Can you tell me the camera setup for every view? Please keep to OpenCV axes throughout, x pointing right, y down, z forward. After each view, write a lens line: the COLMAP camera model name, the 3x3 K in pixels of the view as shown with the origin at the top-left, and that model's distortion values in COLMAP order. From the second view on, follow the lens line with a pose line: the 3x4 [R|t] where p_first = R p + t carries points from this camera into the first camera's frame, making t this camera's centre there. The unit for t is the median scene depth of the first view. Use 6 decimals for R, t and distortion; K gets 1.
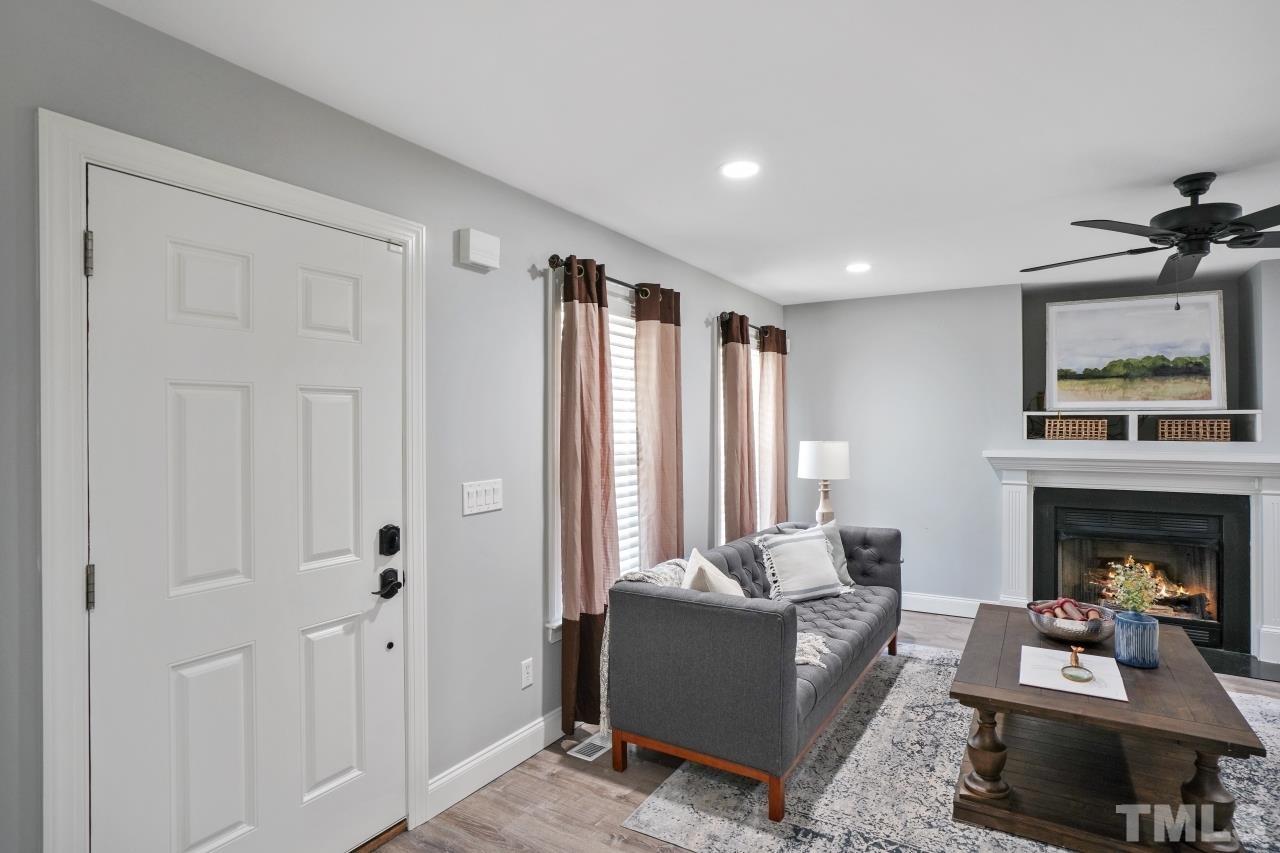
lens RADIAL K [[668.1, 0, 640.0], [0, 668.1, 426.5], [0, 0, 1]] dist [-0.056811, 0.030310]
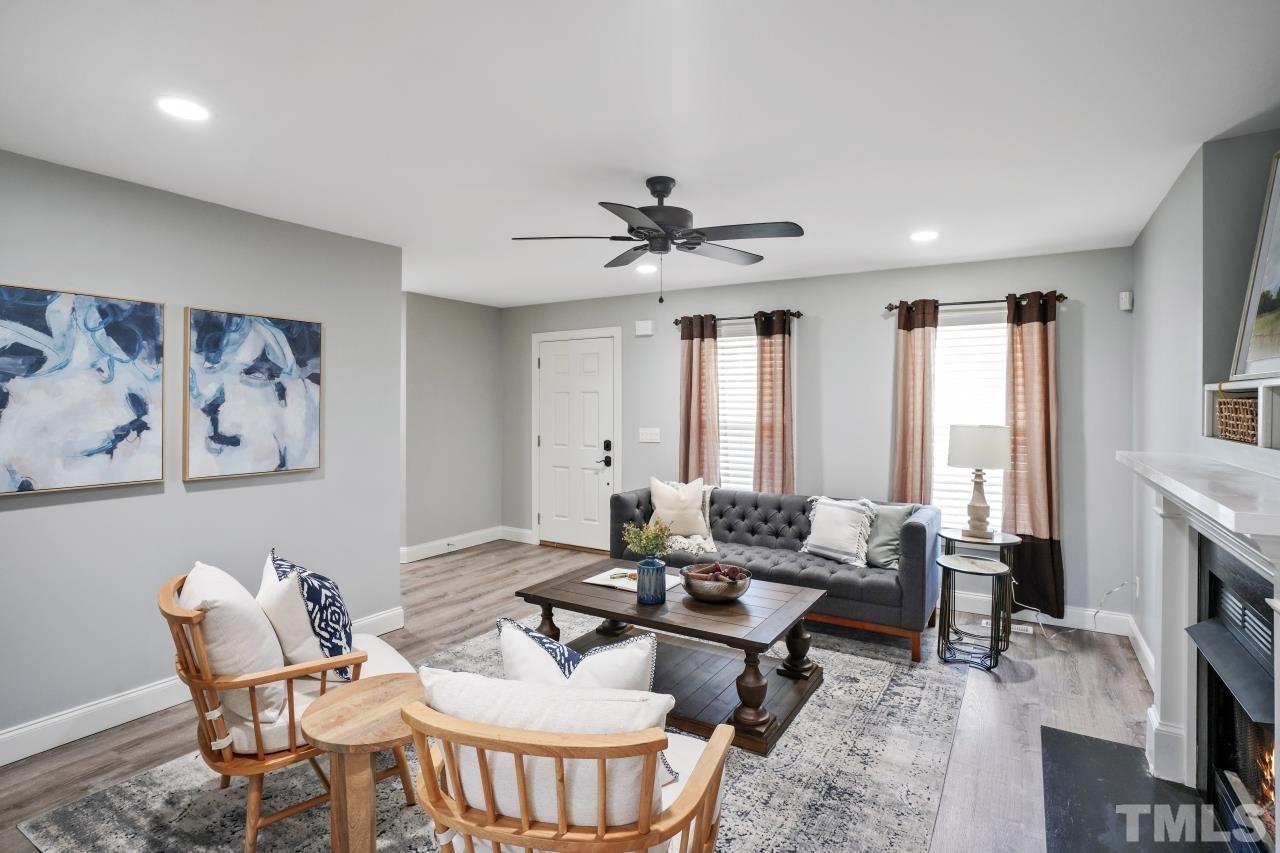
lens RADIAL K [[633.7, 0, 640.9], [0, 633.7, 407.9], [0, 0, 1]] dist [-0.074698, 0.044179]
pose [[-0.006859, 0.007351, -0.999949, 1.202984], [-0.008206, 0.999939, 0.007408, -0.002988], [0.999943, 0.008256, -0.006798, 0.613336]]
